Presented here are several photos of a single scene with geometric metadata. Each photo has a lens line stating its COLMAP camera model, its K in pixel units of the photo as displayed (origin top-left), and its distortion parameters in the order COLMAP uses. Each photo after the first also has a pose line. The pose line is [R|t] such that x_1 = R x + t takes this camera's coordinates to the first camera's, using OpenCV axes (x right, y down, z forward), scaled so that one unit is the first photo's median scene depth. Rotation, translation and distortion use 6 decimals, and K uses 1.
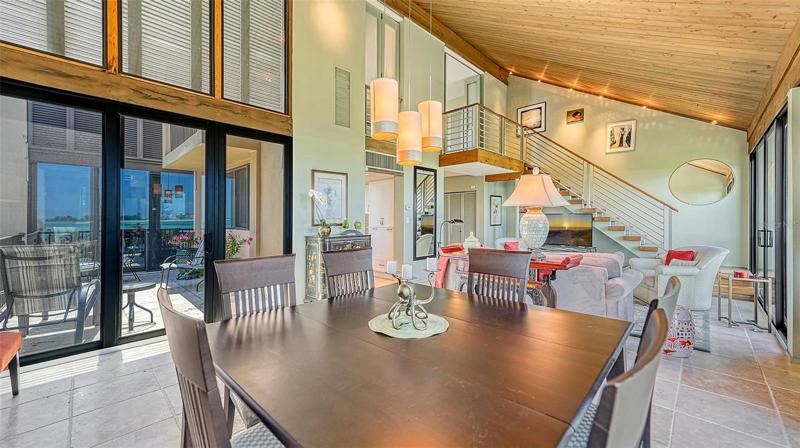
lens RADIAL K [[315.4, 0, 384.7], [0, 315.4, 222.5], [0, 0, 1]] dist [0.000961, -0.000477]
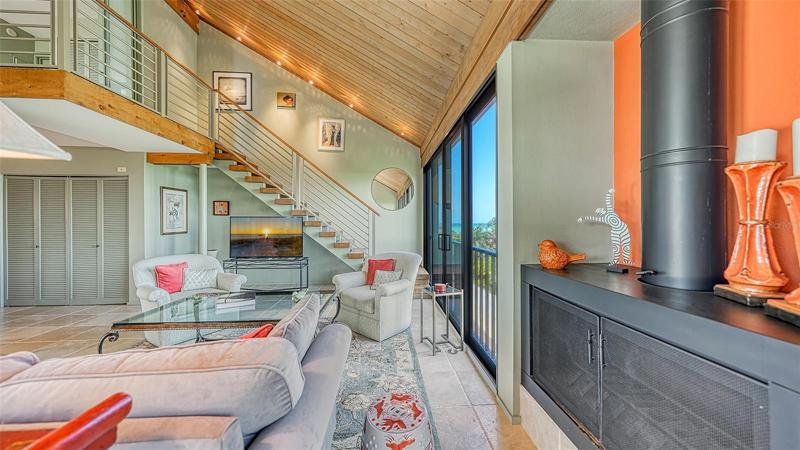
lens RADIAL K [[315.4, 0, 401.8], [0, 315.4, 224.9], [0, 0, 1]] dist [0.000961, -0.000477]
pose [[0.667790, -0.006421, 0.744322, 0.196274], [0.010700, 0.999942, -0.000974, -0.003649], [-0.744273, 0.008615, 0.667820, 0.233228]]
